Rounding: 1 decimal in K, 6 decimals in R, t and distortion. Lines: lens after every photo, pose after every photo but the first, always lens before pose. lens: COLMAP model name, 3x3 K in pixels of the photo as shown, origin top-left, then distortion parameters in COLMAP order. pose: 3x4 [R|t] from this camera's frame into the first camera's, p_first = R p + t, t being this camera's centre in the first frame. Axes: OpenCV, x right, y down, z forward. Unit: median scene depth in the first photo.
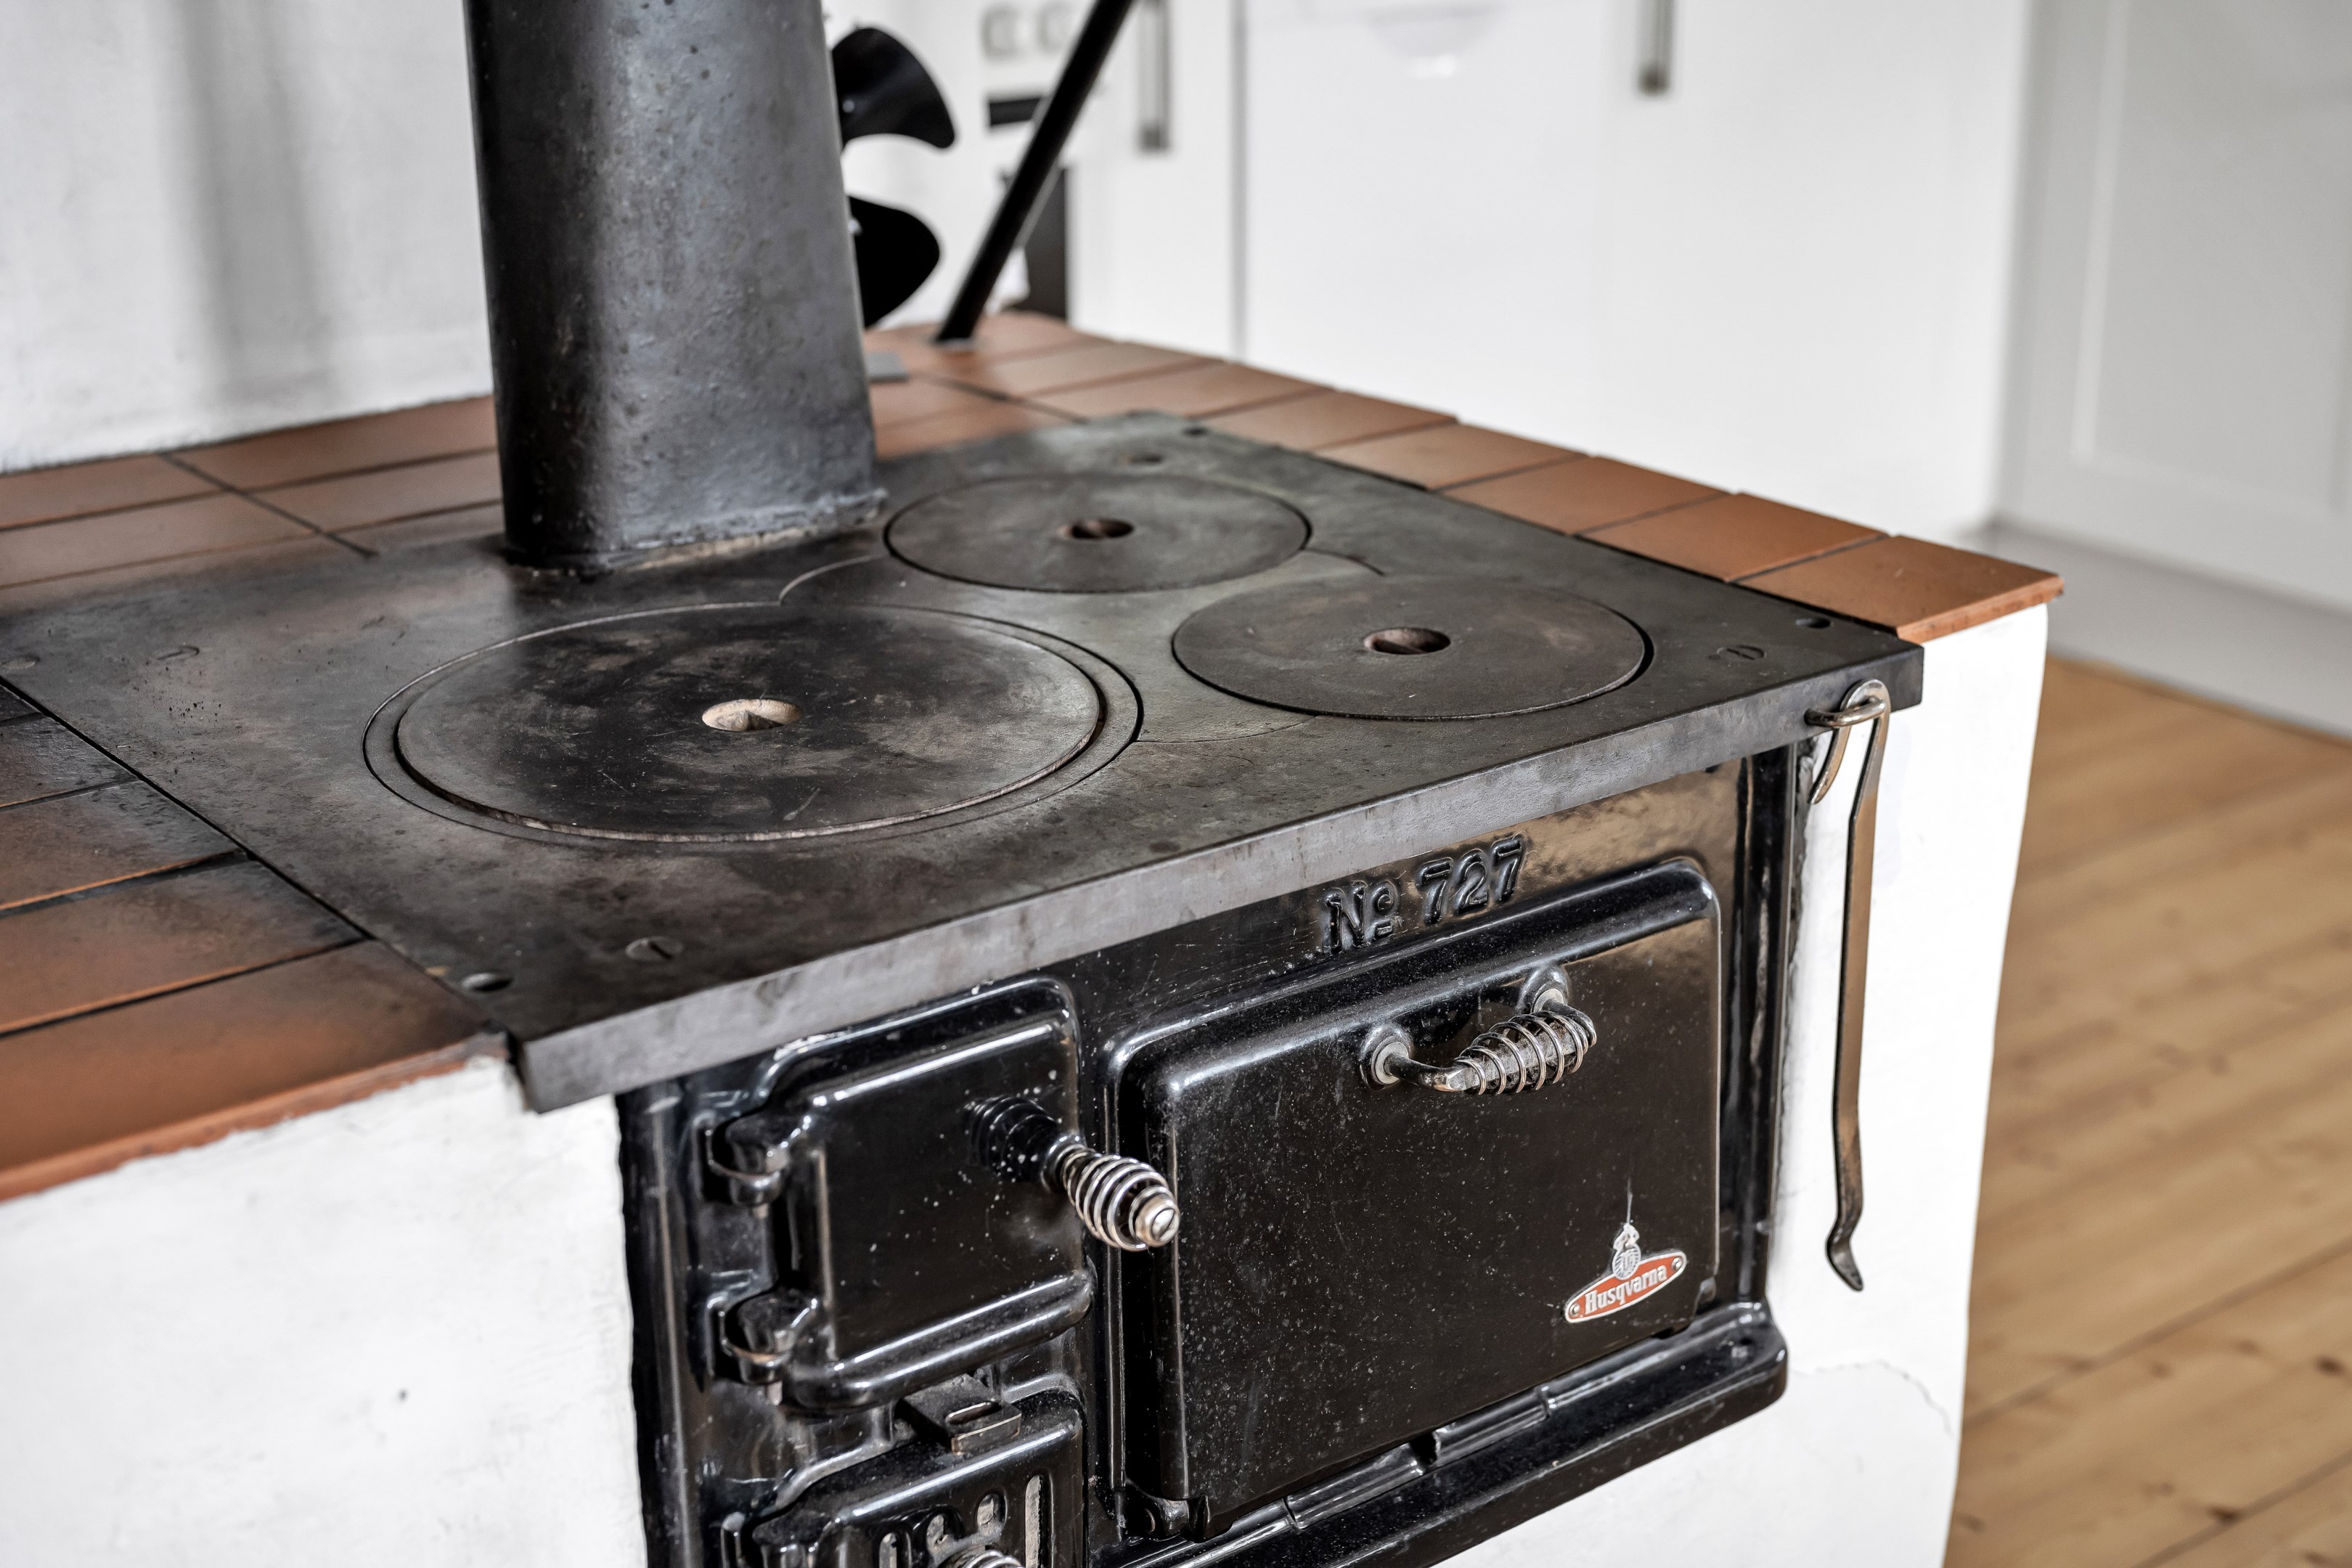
lens RADIAL K [[3418.4, 0, 1179.2], [0, 3418.4, 786.6], [0, 0, 1]] dist [-0.010287, 0.000000]
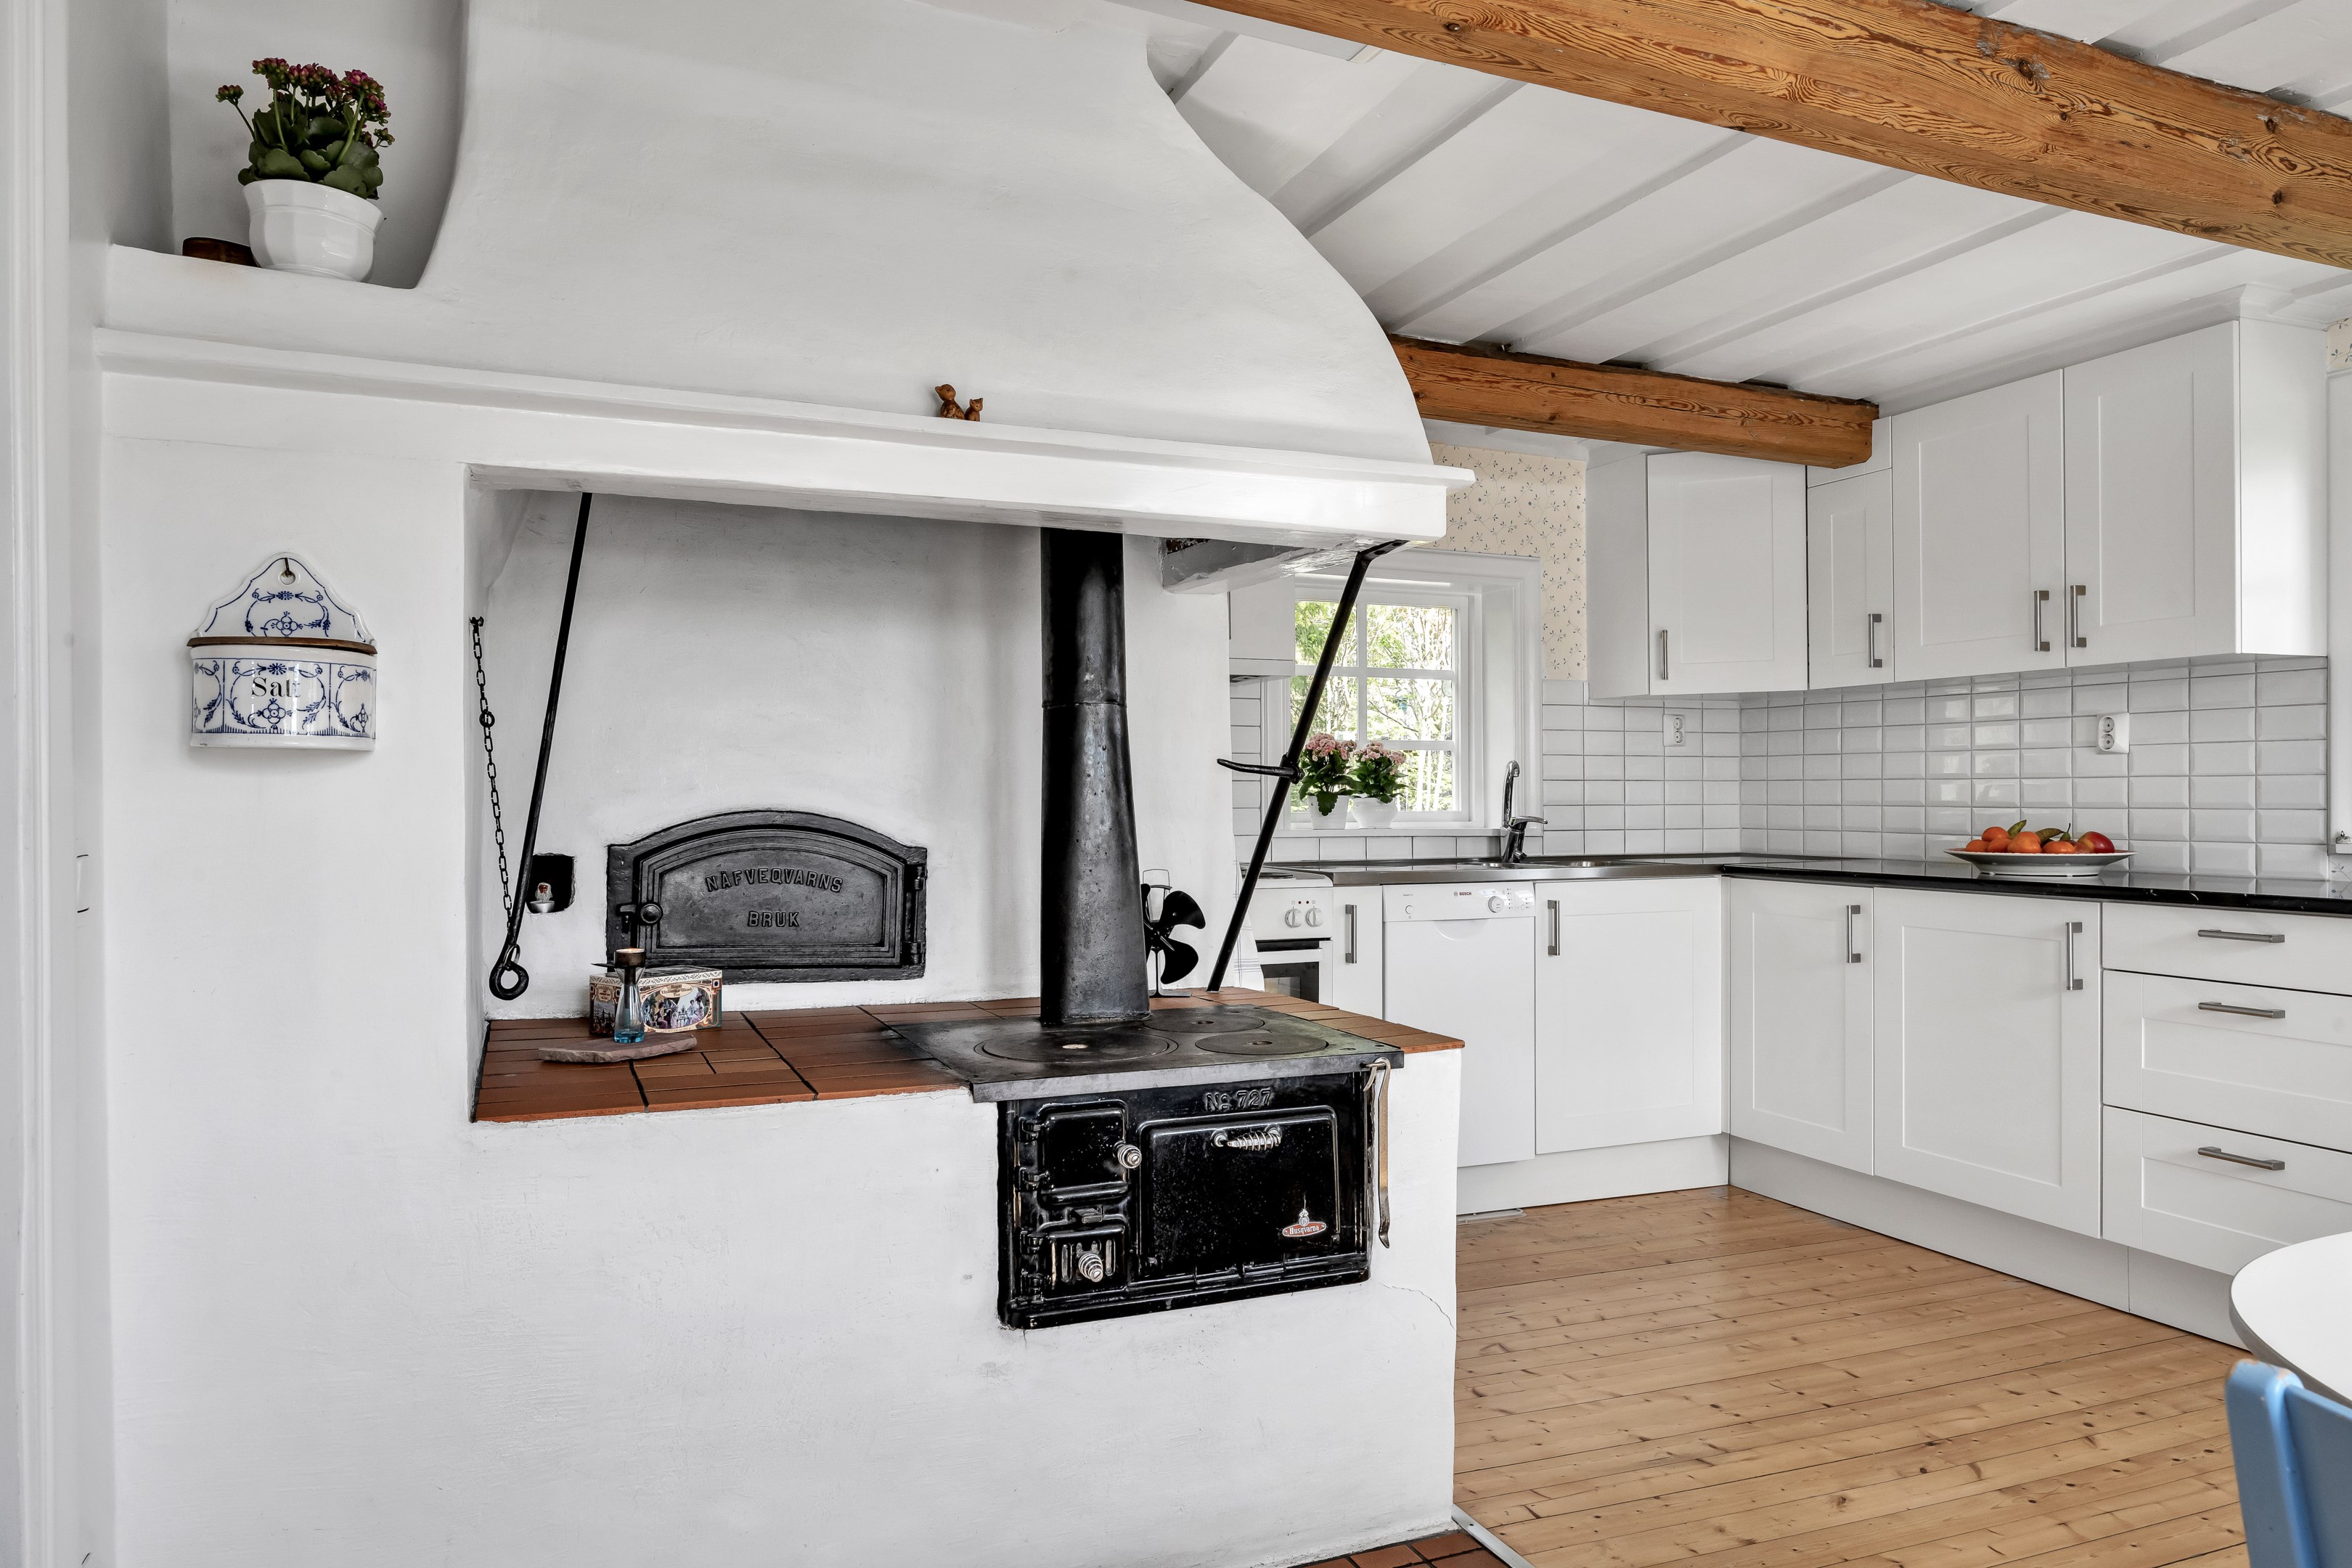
lens RADIAL K [[1571.6, 0, 1168.8], [0, 1571.6, 790.6], [0, 0, 1]] dist [-0.000193, 0.003269]
pose [[0.962953, 0.003811, -0.269642, 0.482701], [-0.093891, 0.942076, -0.321990, 0.286840], [0.252796, 0.335379, 0.907533, -0.710845]]
